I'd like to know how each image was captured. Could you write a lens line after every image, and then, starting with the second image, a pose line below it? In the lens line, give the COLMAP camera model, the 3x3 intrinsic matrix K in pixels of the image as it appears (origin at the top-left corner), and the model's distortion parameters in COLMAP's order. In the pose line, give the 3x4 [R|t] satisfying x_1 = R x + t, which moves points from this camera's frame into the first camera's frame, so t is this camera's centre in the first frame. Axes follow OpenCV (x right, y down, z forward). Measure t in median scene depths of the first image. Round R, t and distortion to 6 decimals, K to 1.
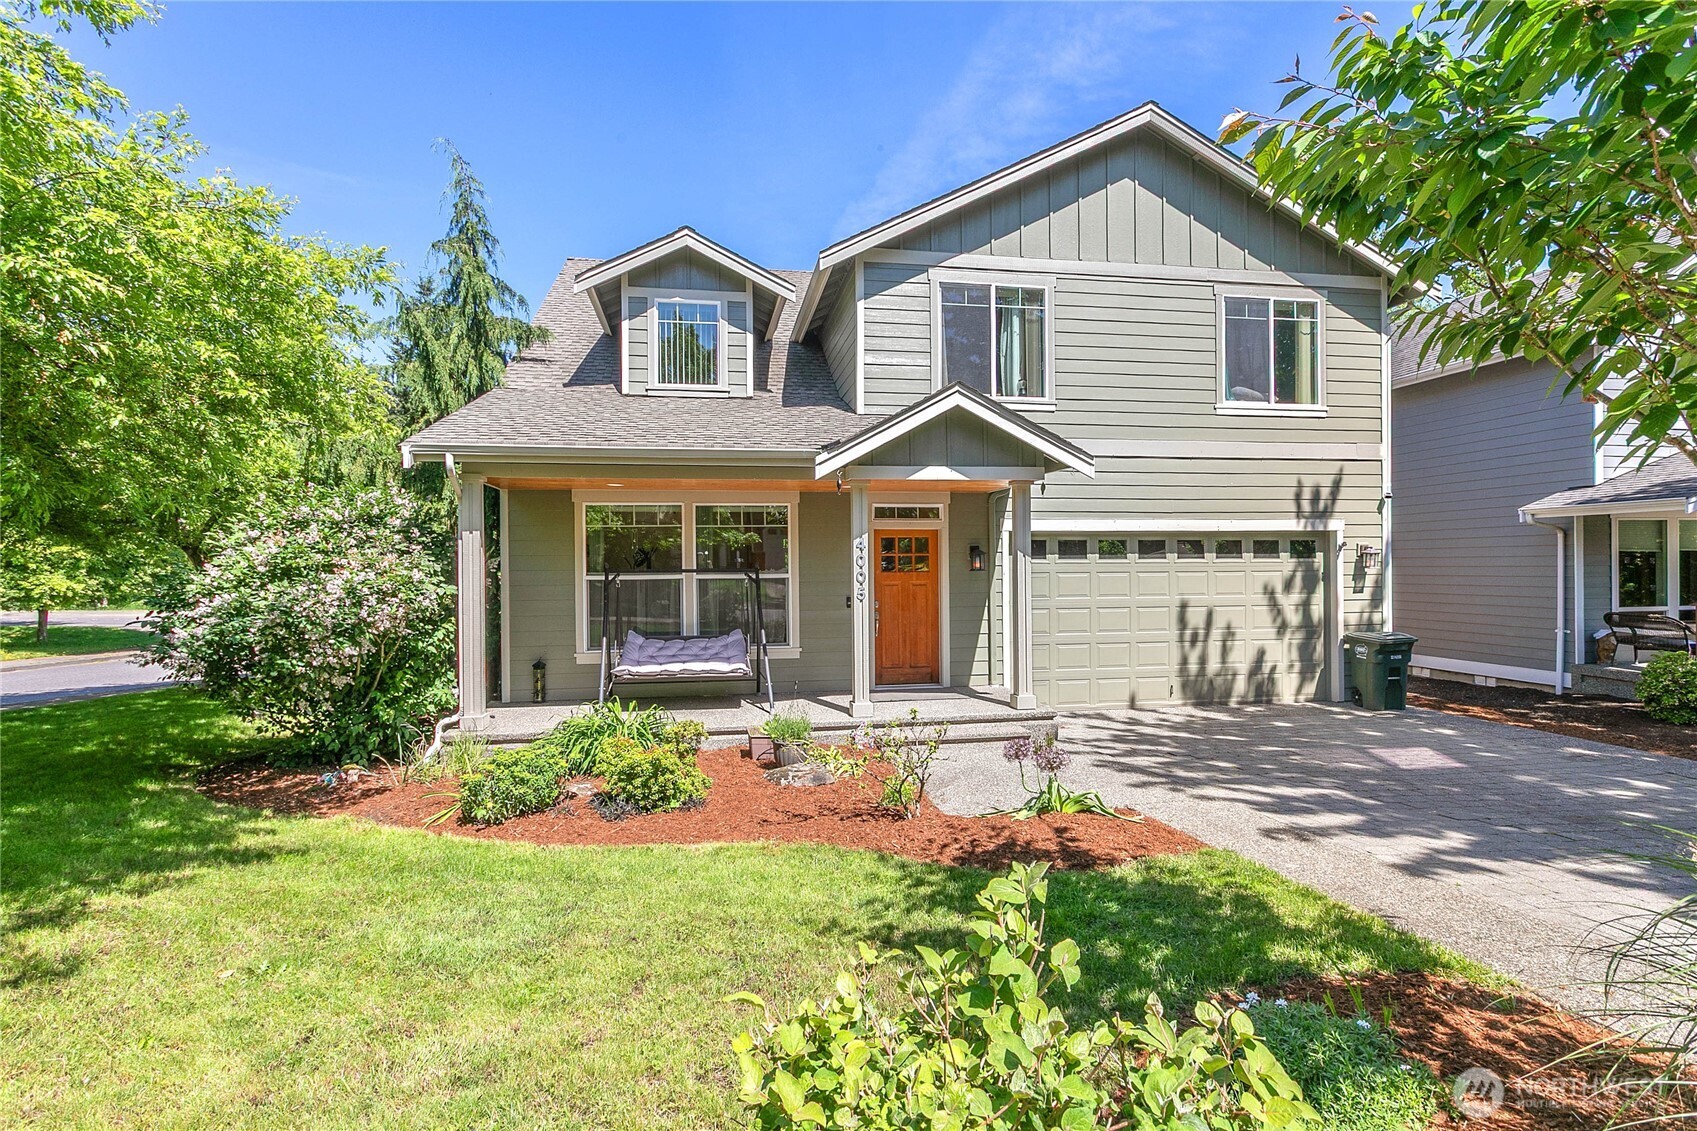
lens RADIAL K [[804.5, 0, 845.3], [0, 804.5, 562.2], [0, 0, 1]] dist [-0.000467, 0.001833]
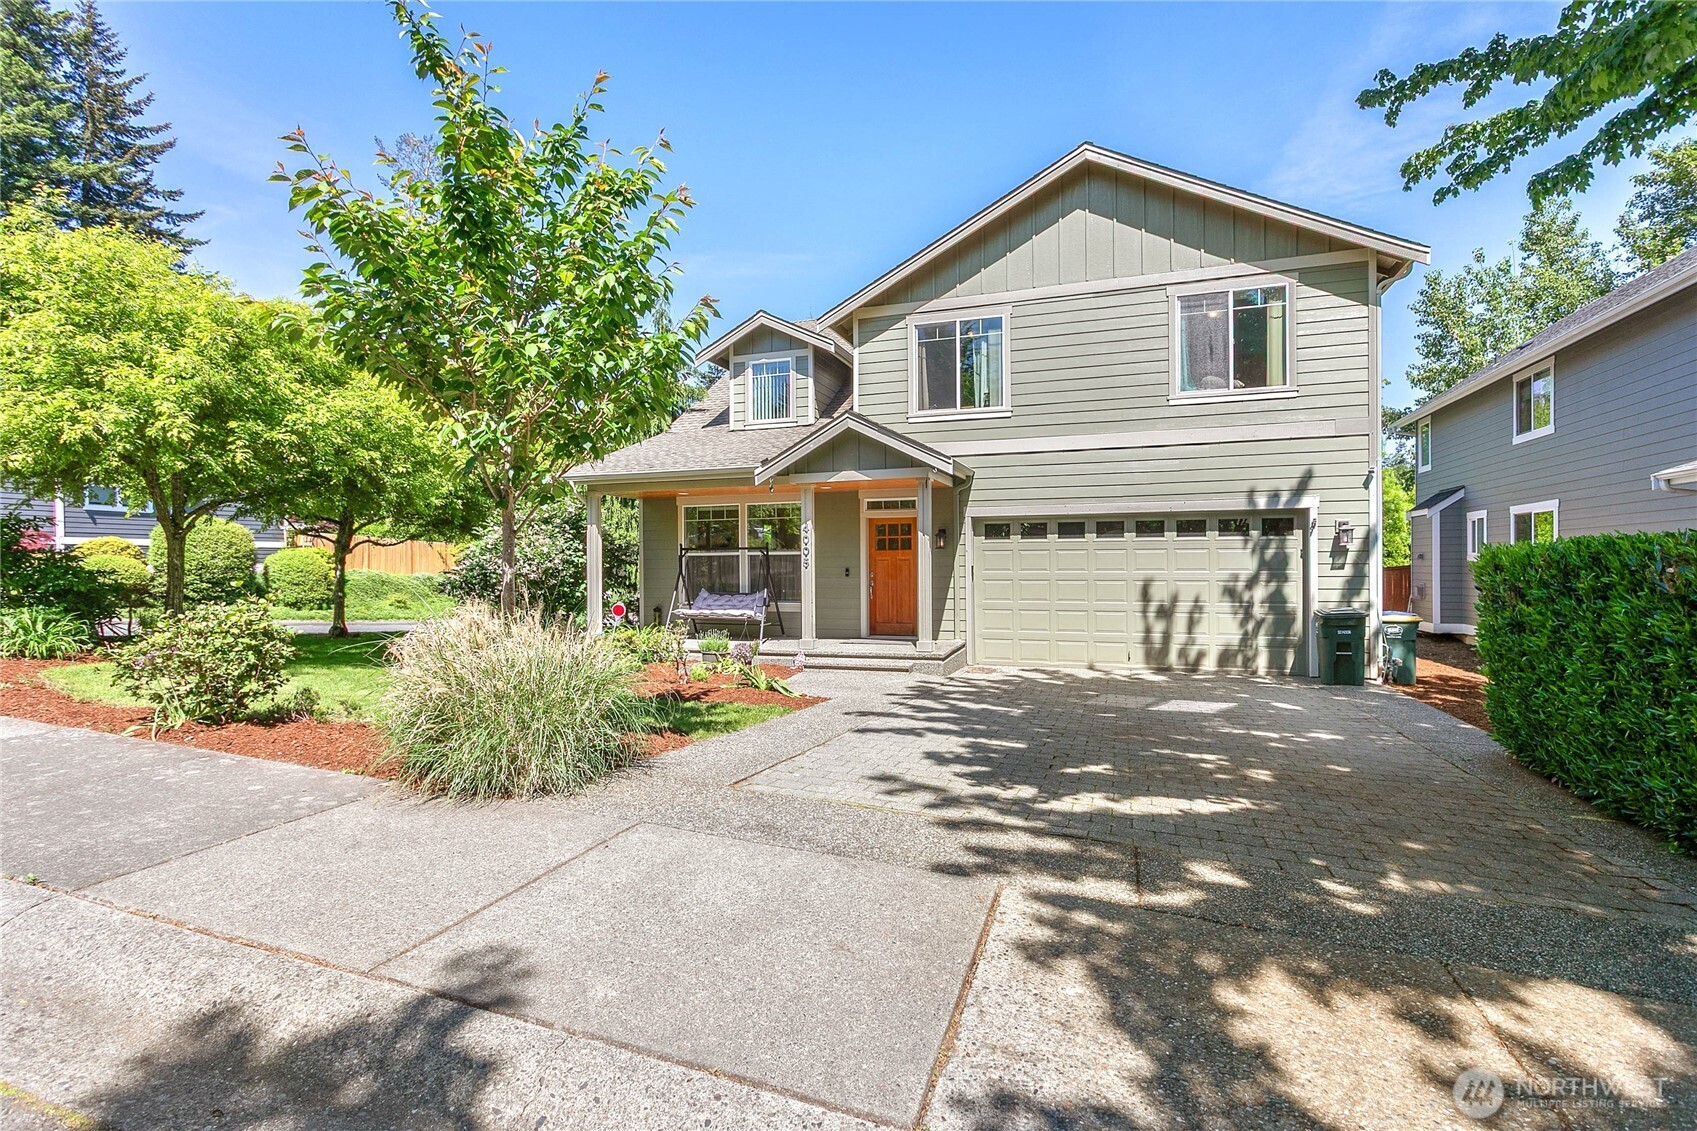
lens RADIAL K [[804.5, 0, 851.8], [0, 804.5, 562.9], [0, 0, 1]] dist [-0.000467, 0.001833]
pose [[0.872432, 0.001995, -0.488732, 0.619714], [-0.000402, 0.999994, 0.003366, 0.027506], [0.488736, -0.002740, 0.872428, -0.167637]]
